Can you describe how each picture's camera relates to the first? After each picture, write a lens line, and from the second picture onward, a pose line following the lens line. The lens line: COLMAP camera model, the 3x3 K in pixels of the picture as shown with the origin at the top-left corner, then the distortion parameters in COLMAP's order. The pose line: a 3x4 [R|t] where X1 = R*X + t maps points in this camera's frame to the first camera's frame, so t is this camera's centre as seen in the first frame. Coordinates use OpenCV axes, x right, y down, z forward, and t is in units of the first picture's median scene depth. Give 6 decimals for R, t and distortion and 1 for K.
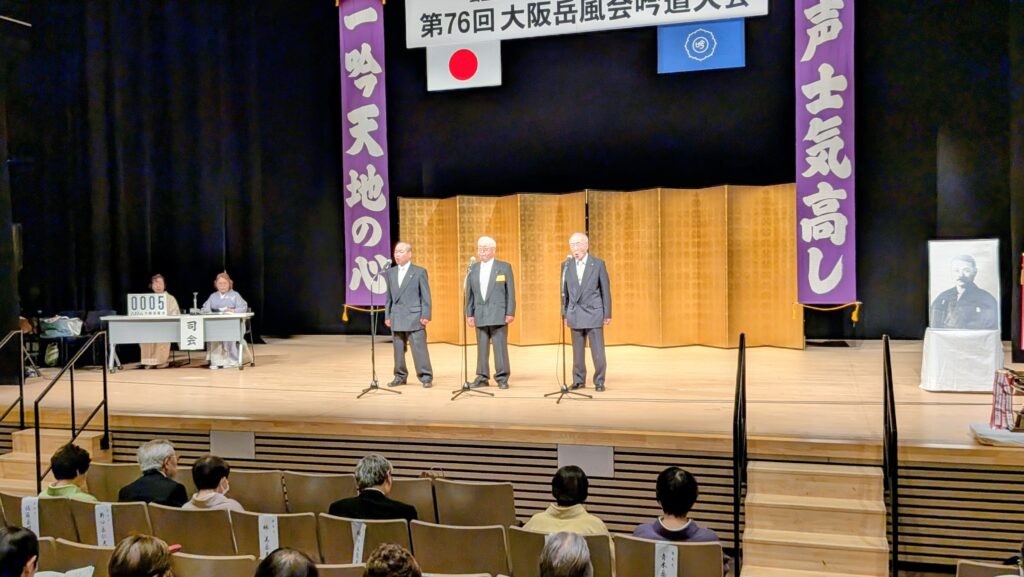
lens RADIAL K [[932.1, 0, 513.0], [0, 932.1, 294.3], [0, 0, 1]] dist [0.123363, -0.282086]
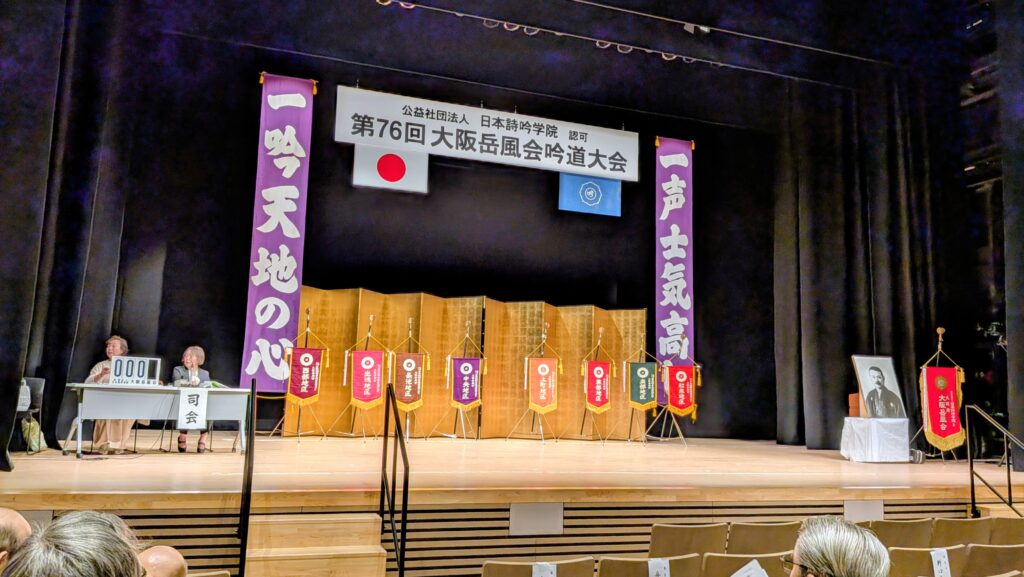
lens RADIAL K [[785.4, 0, 512.0], [0, 785.4, 288.5], [0, 0, 1]] dist [0.100375, -0.199246]
pose [[0.799921, 0.124214, 0.587110, -0.464956], [-0.025834, 0.984565, -0.173105, 0.043790], [-0.599549, 0.123303, 0.790782, 0.229953]]
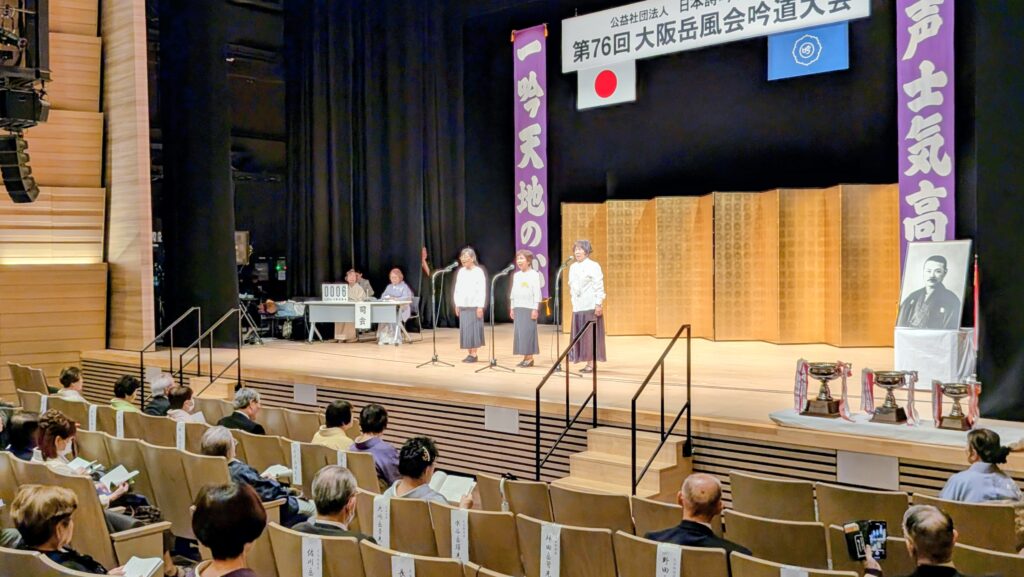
lens RADIAL K [[932.1, 0, 513.0], [0, 932.1, 294.3], [0, 0, 1]] dist [0.123363, -0.282086]
pose [[0.915283, 0.018048, -0.402407, 0.308217], [-0.016592, 0.999837, 0.007105, 0.000051], [0.402470, 0.000174, 0.915433, -0.070893]]
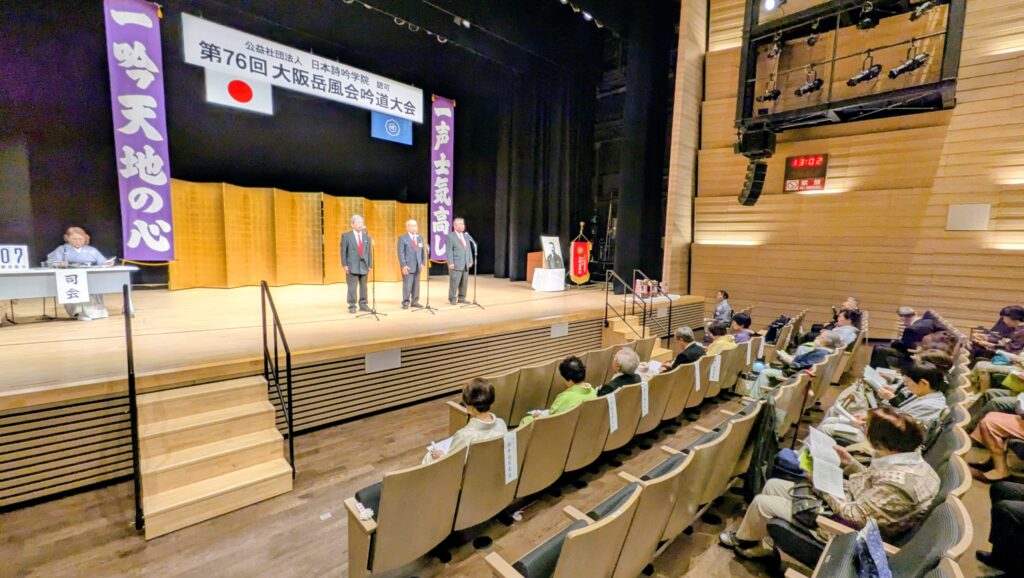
lens RADIAL K [[409.7, 0, 513.1], [0, 409.7, 293.9], [0, 0, 1]] dist [0.000249, 0.000182]
pose [[0.492800, -0.068916, 0.867409, -0.421528], [-0.008721, 0.996417, 0.084120, 0.007021], [-0.870099, -0.049019, 0.490433, 0.324849]]
